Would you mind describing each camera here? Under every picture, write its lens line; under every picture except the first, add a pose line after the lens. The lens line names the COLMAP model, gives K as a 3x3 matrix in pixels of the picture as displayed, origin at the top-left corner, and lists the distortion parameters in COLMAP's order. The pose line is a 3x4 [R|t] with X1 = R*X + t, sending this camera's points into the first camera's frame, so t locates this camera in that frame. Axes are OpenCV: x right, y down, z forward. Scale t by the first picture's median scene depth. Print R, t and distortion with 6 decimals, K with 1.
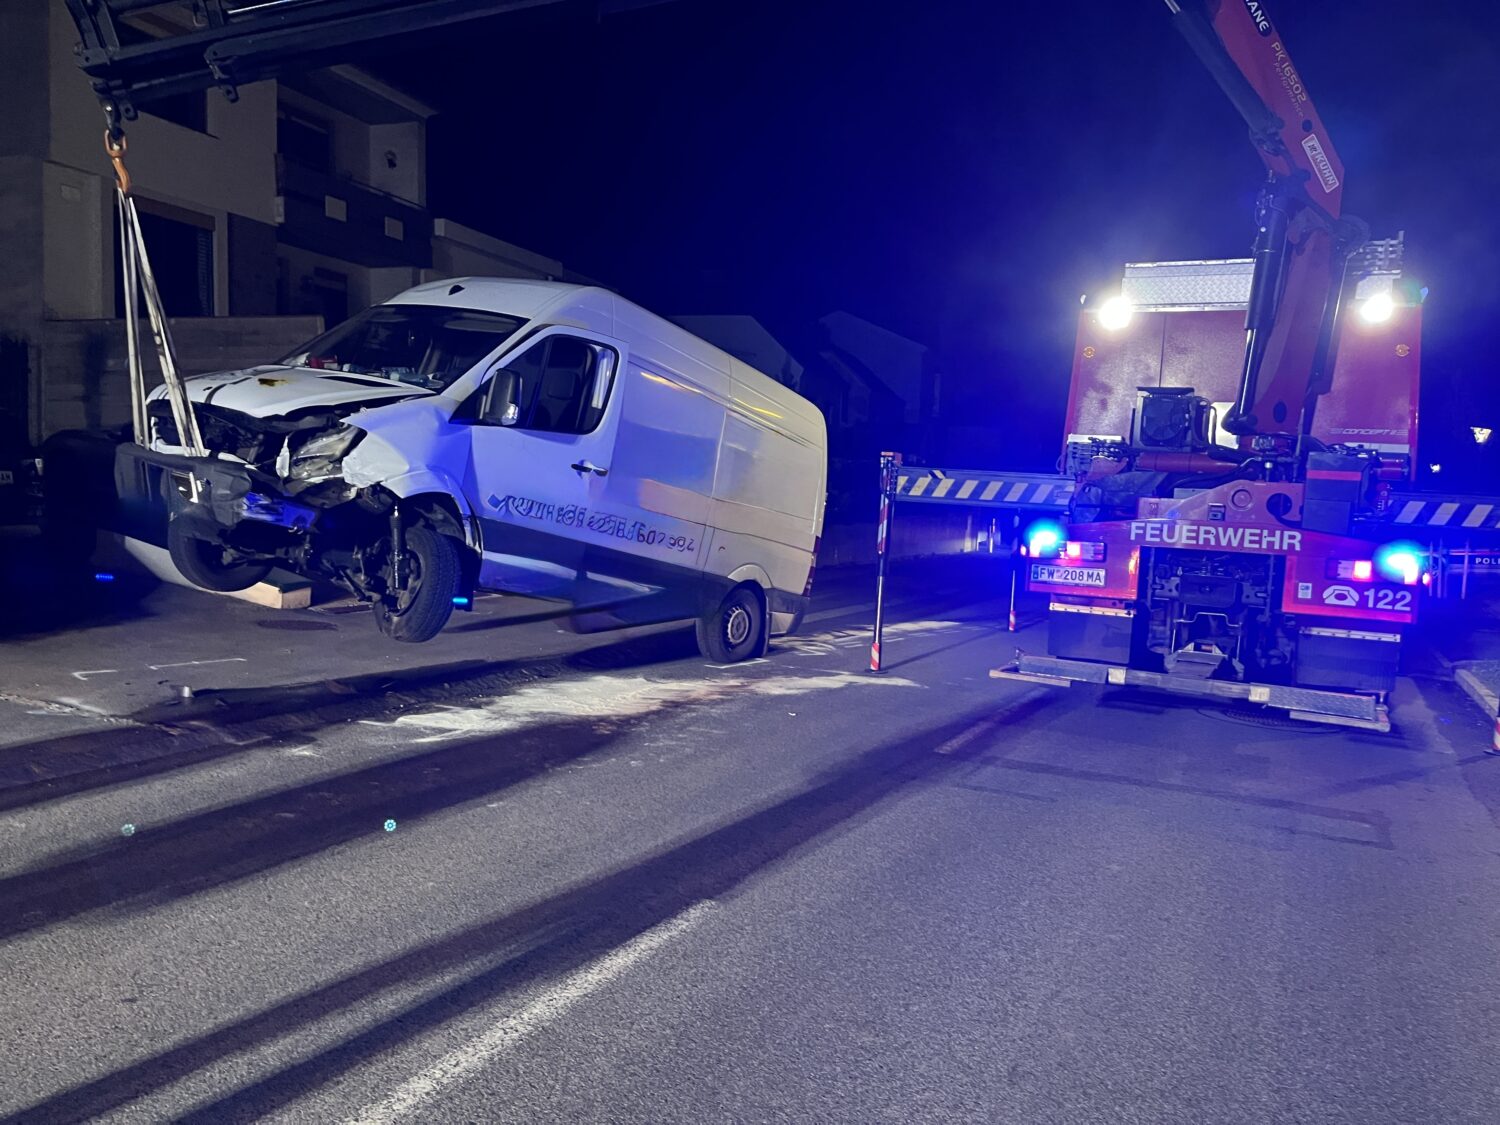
lens RADIAL K [[1127.0, 0, 748.8], [0, 1127.0, 572.2], [0, 0, 1]] dist [0.024853, -0.039957]
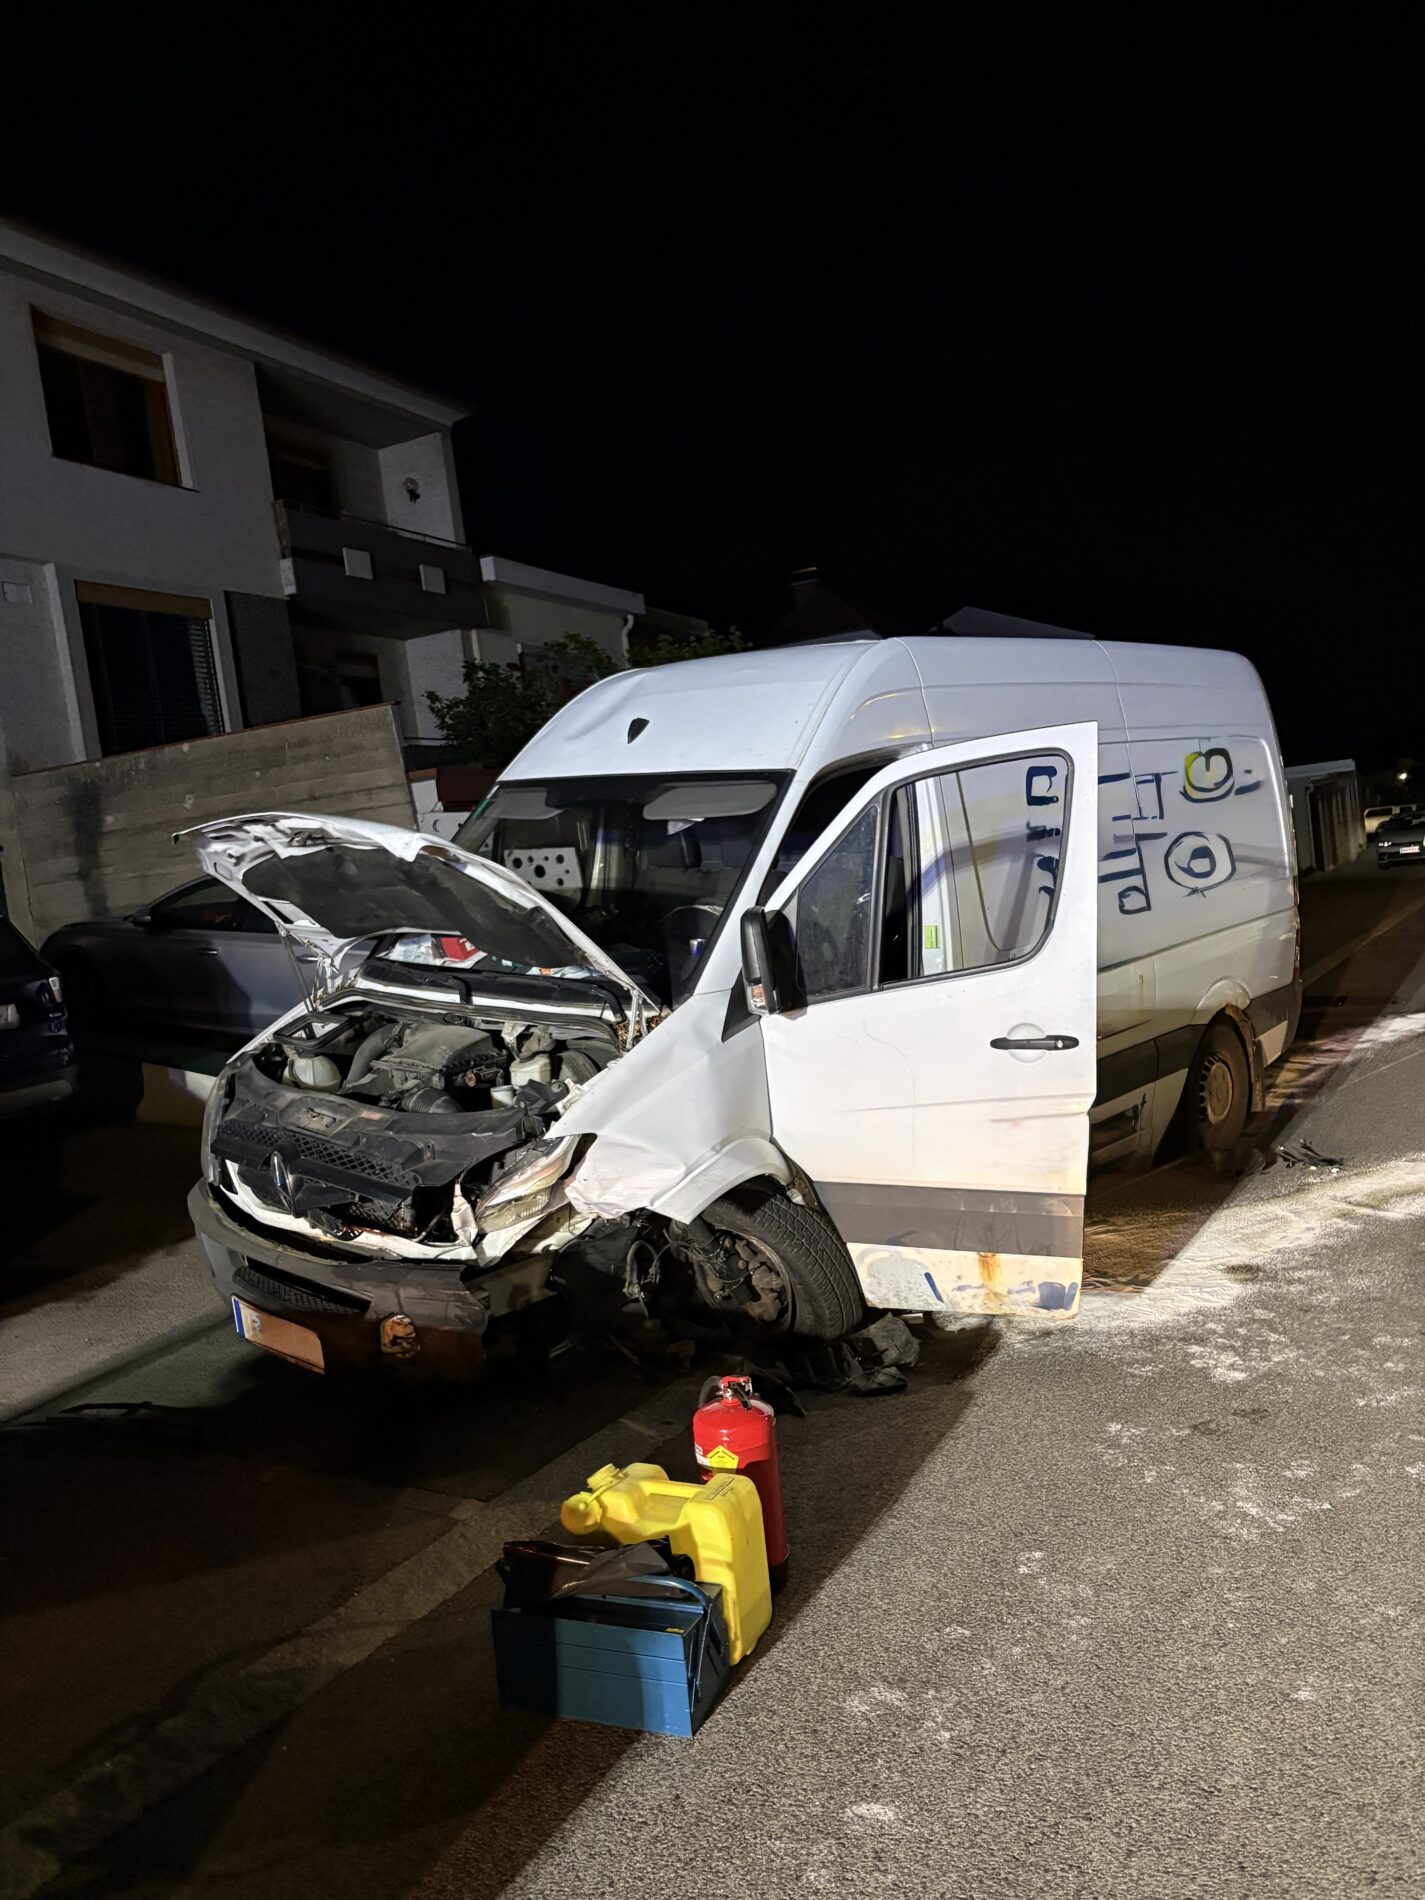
lens RADIAL K [[1457.6, 0, 712.5], [0, 1457.6, 950.0], [0, 0, 1]] dist [-0.003567, 0.002275]
pose [[0.982907, -0.148129, -0.109321, -0.080688], [0.146047, 0.988913, -0.026861, -0.018975], [0.112088, 0.010436, 0.993644, 0.104977]]
